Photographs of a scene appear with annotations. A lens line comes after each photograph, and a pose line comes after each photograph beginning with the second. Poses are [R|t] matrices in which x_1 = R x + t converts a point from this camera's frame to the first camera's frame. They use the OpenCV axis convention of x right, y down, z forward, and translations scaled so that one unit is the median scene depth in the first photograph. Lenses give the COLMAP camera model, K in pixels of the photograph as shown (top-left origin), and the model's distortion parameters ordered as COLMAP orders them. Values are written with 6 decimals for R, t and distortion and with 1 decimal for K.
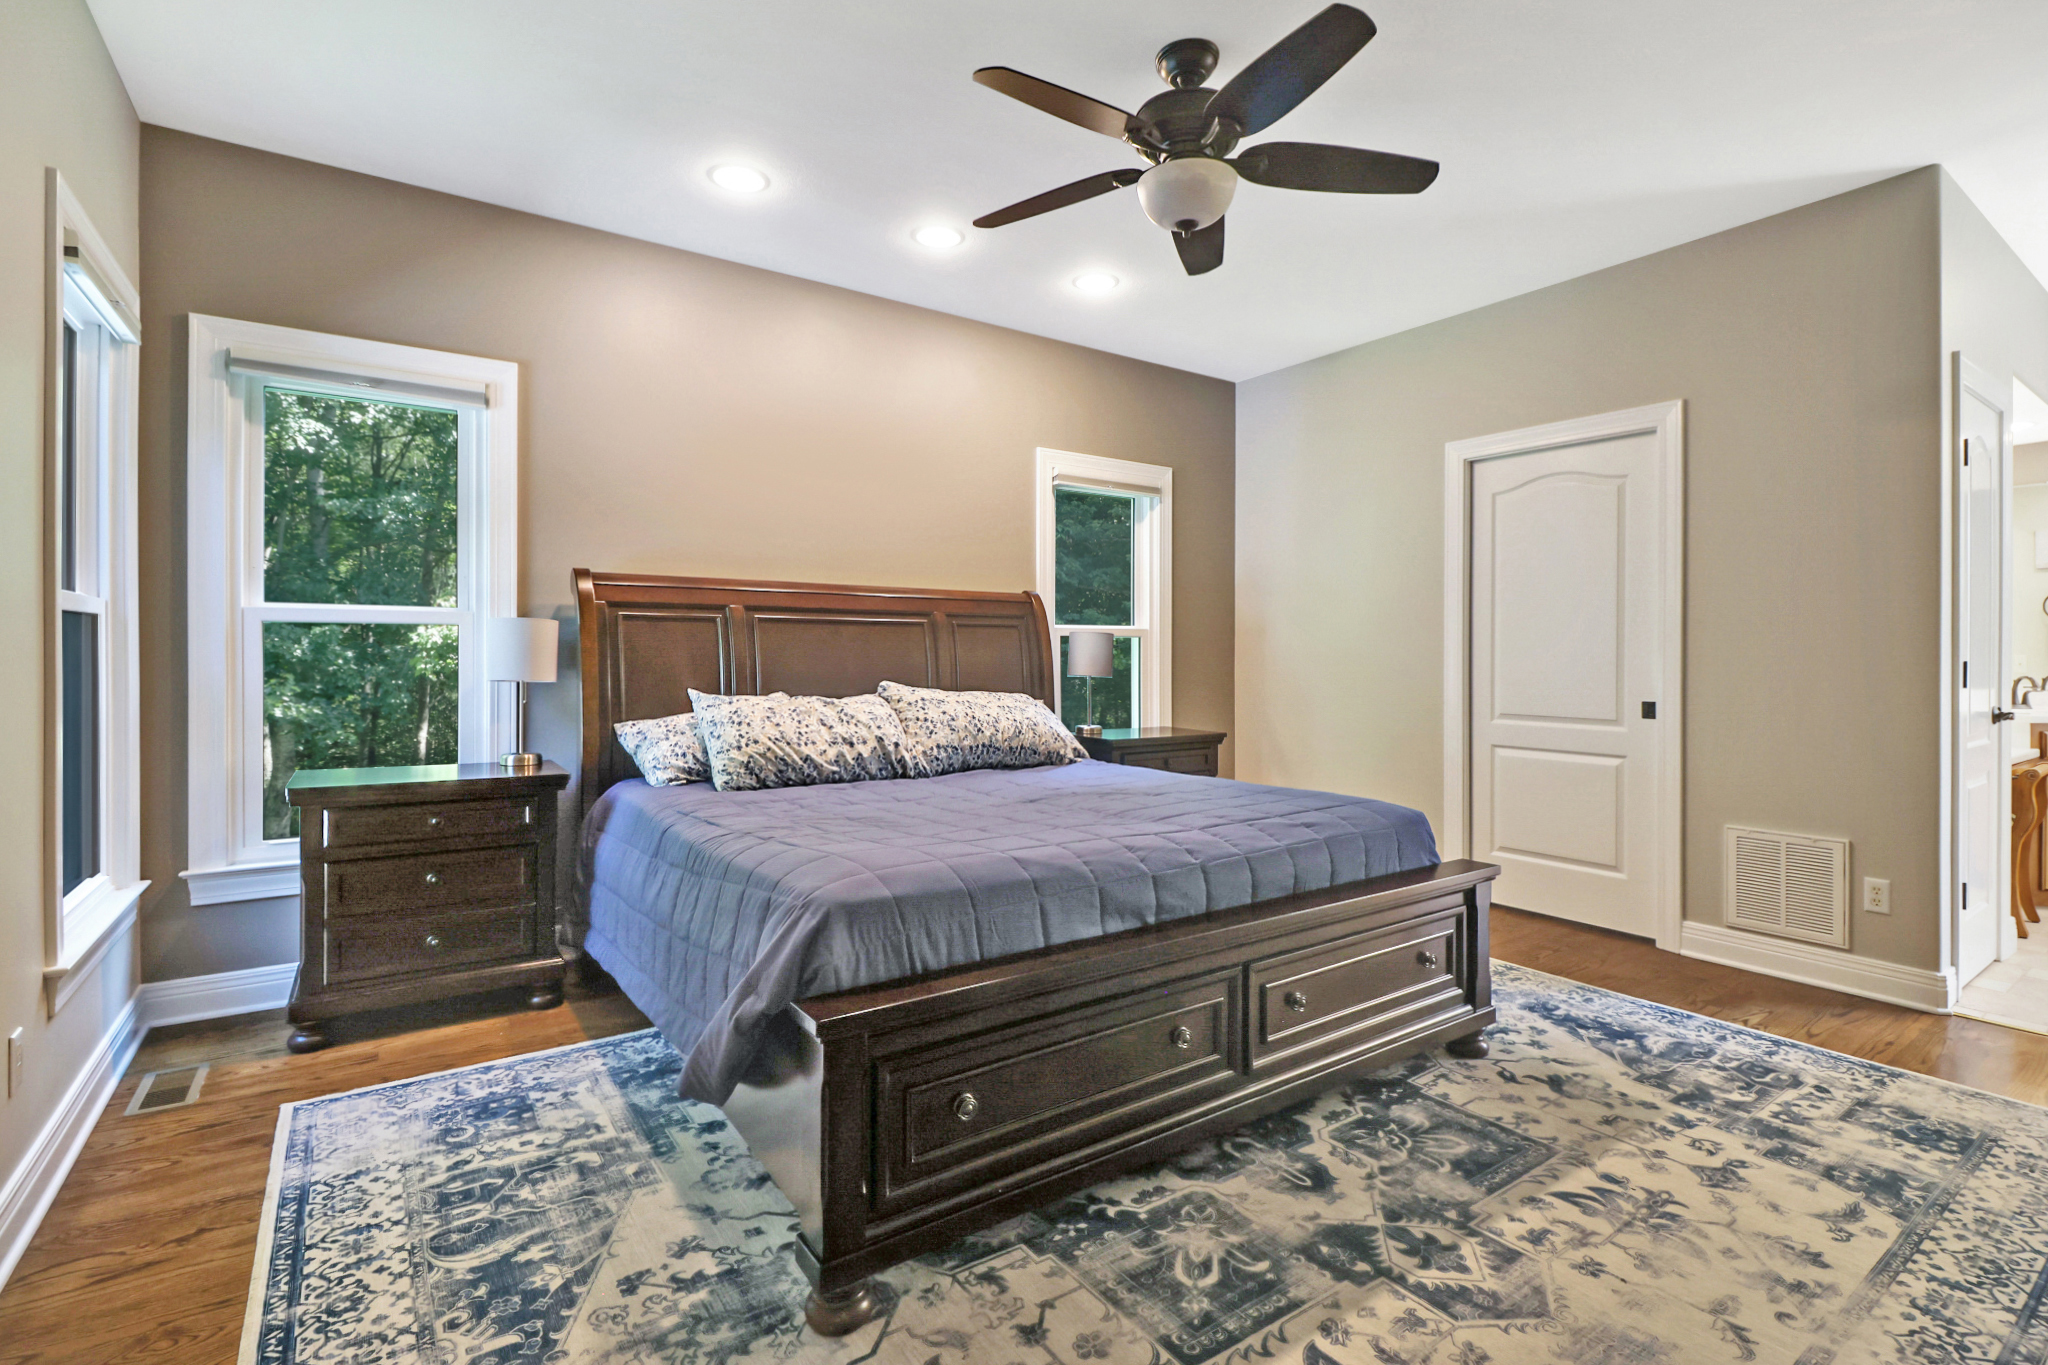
lens RADIAL K [[948.3, 0, 1025.3], [0, 948.3, 668.0], [0, 0, 1]] dist [-0.004403, -0.001821]
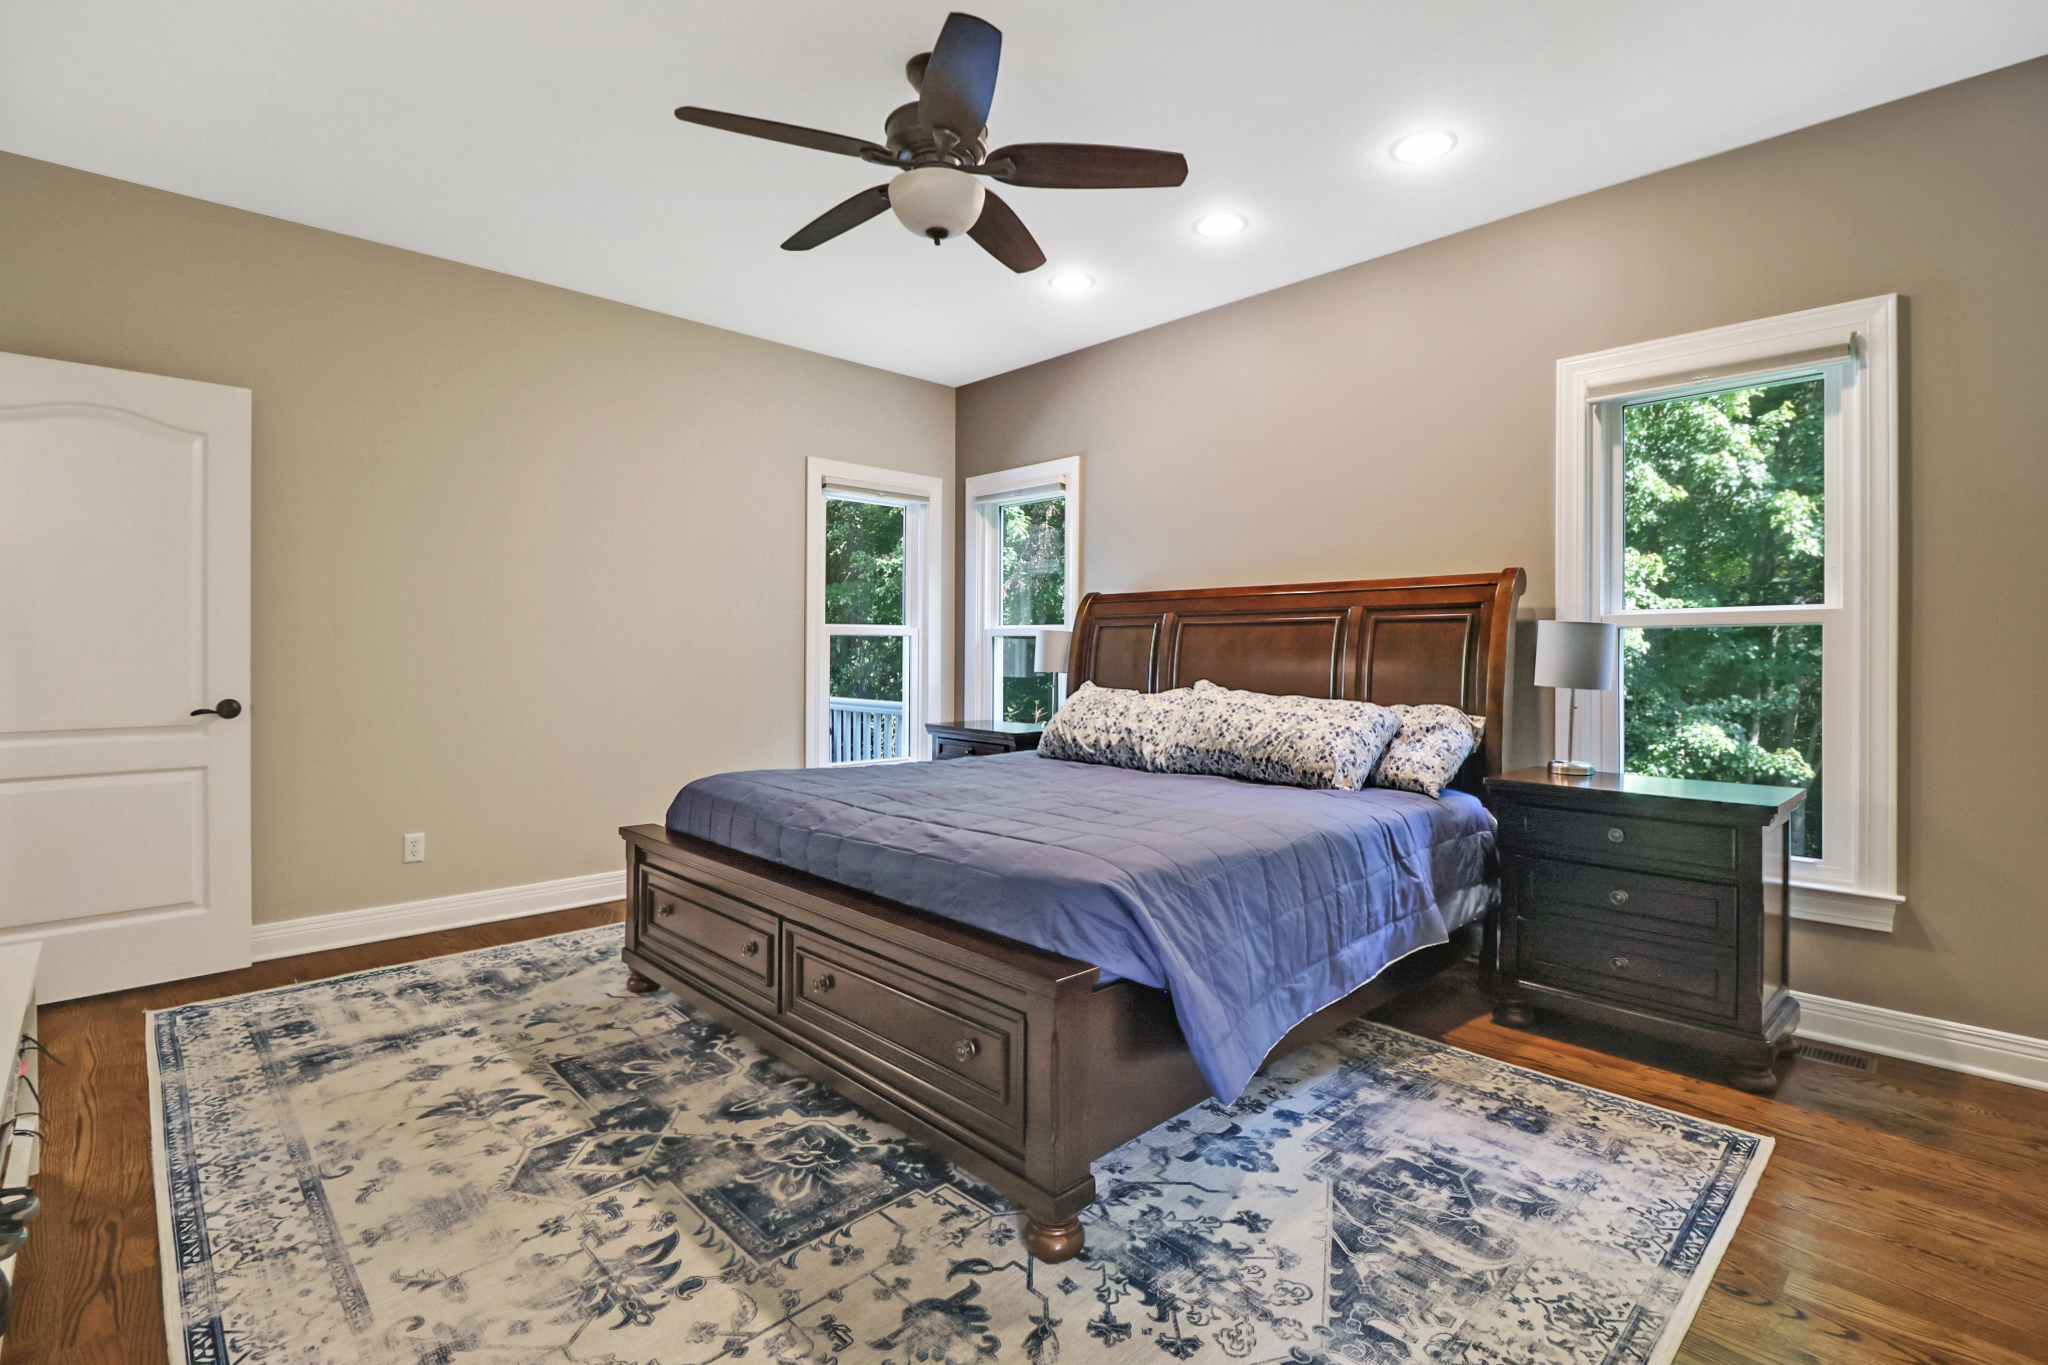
lens RADIAL K [[948.3, 0, 1024.1], [0, 948.3, 665.8], [0, 0, 1]] dist [-0.004403, -0.001821]
pose [[0.159266, 0.003987, -0.987228, 1.430520], [-0.019212, 0.999815, 0.000938, 0.001558], [0.987049, 0.018817, 0.159313, 1.115701]]
